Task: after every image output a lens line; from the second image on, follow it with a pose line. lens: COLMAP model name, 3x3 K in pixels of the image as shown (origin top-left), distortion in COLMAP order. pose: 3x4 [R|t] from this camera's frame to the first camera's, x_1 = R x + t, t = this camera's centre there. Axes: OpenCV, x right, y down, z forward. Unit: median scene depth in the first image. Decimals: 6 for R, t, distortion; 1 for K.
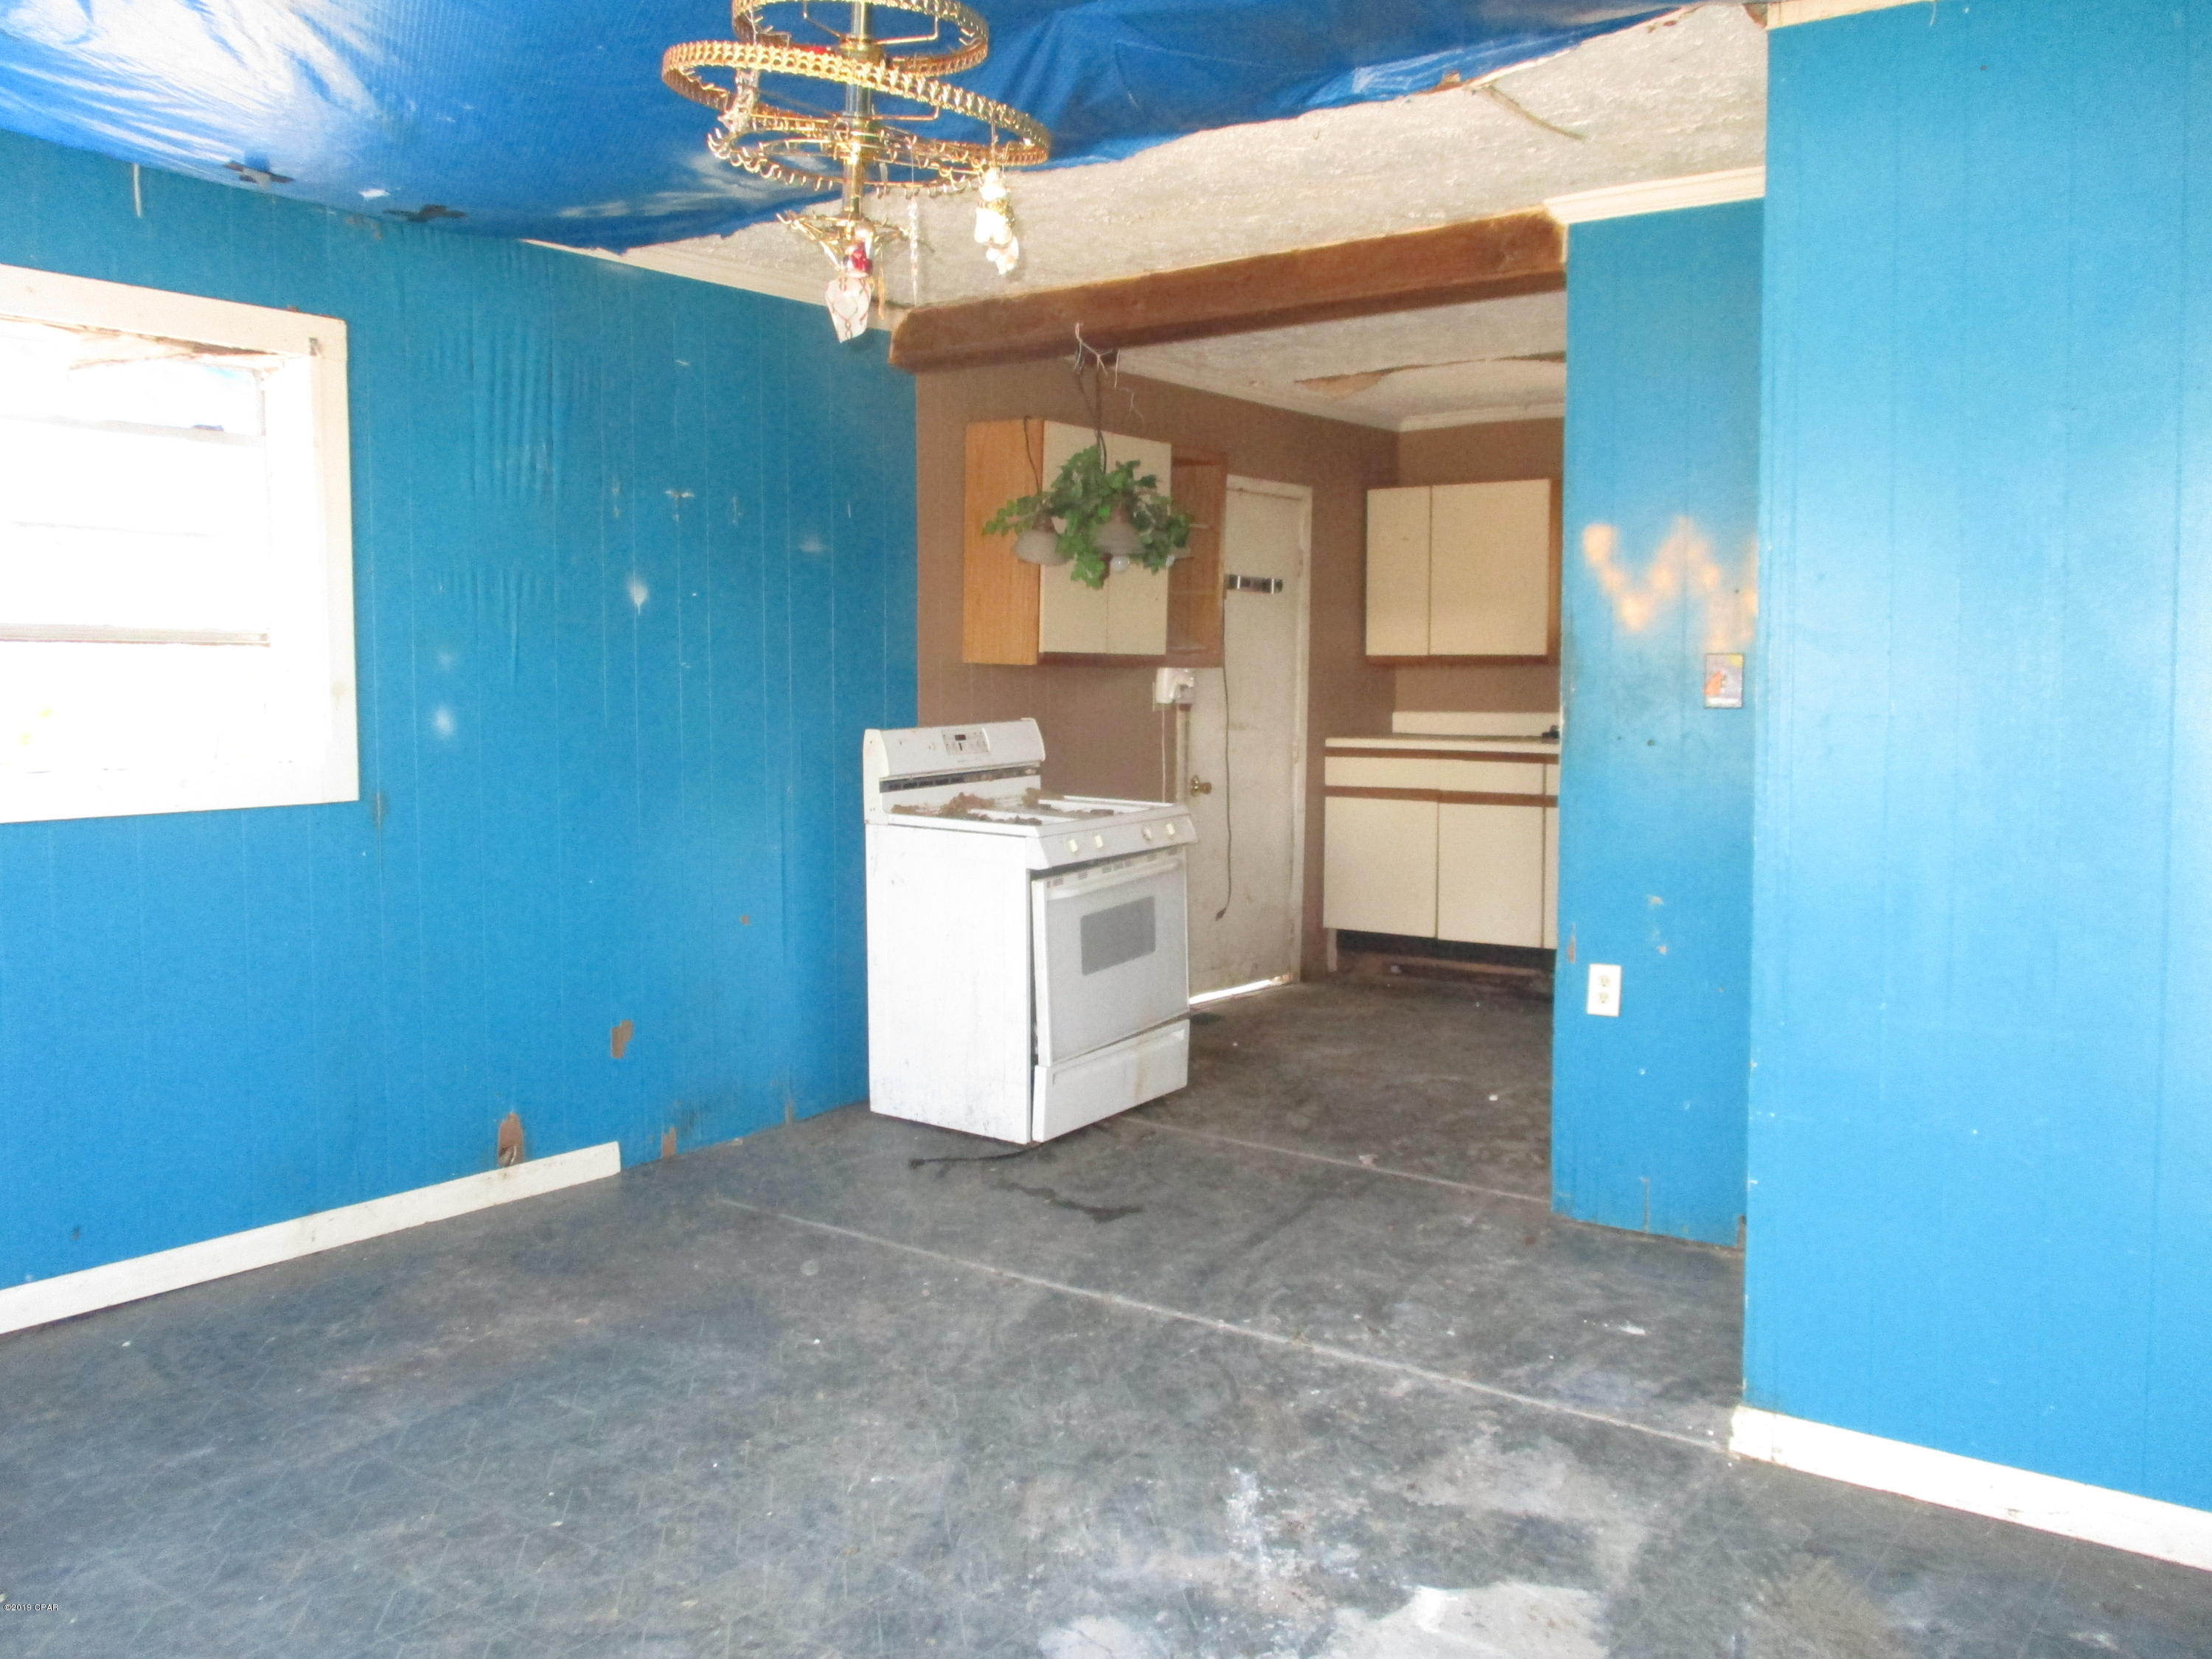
lens RADIAL K [[1875.9, 0, 1121.4], [0, 1875.9, 826.8], [0, 0, 1]] dist [-0.023623, 0.020989]
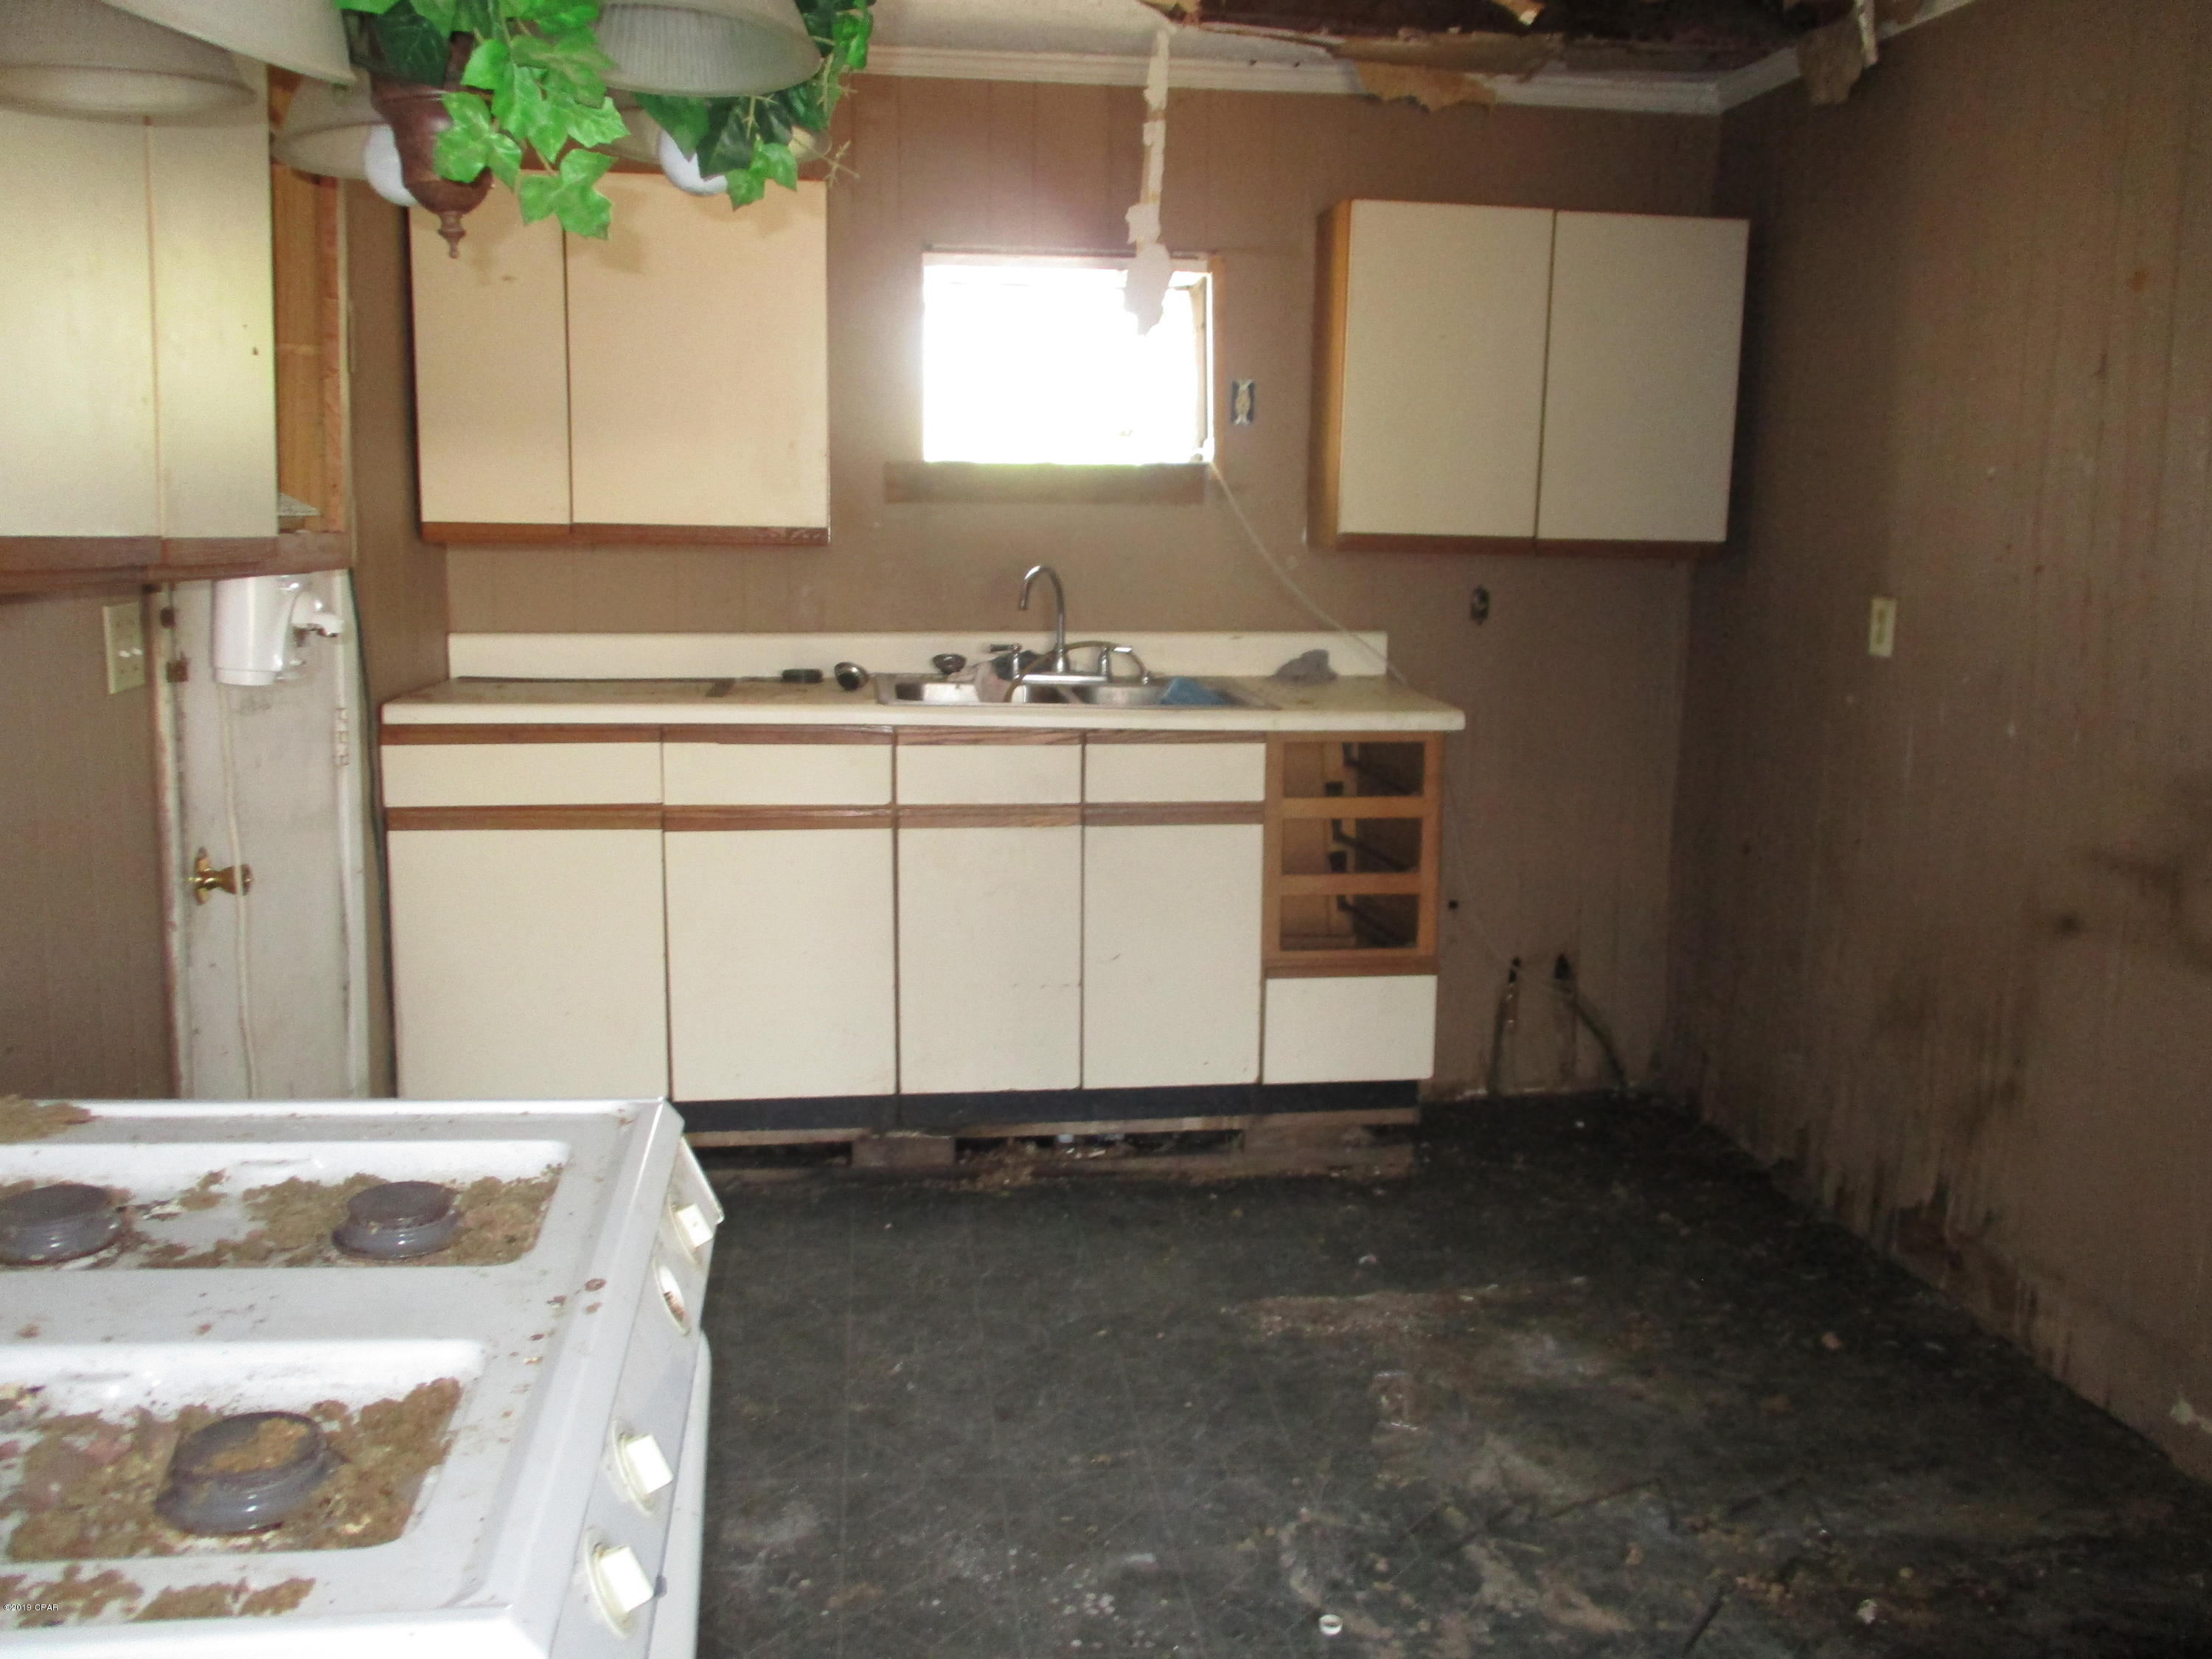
lens RADIAL K [[1875.9, 0, 1121.4], [0, 1875.9, 826.8], [0, 0, 1]] dist [-0.023623, 0.020989]
pose [[0.719905, -0.101246, 0.686648, -0.079672], [0.043720, 0.993954, 0.100721, -0.056996], [-0.692694, -0.042489, 0.719979, 0.553625]]
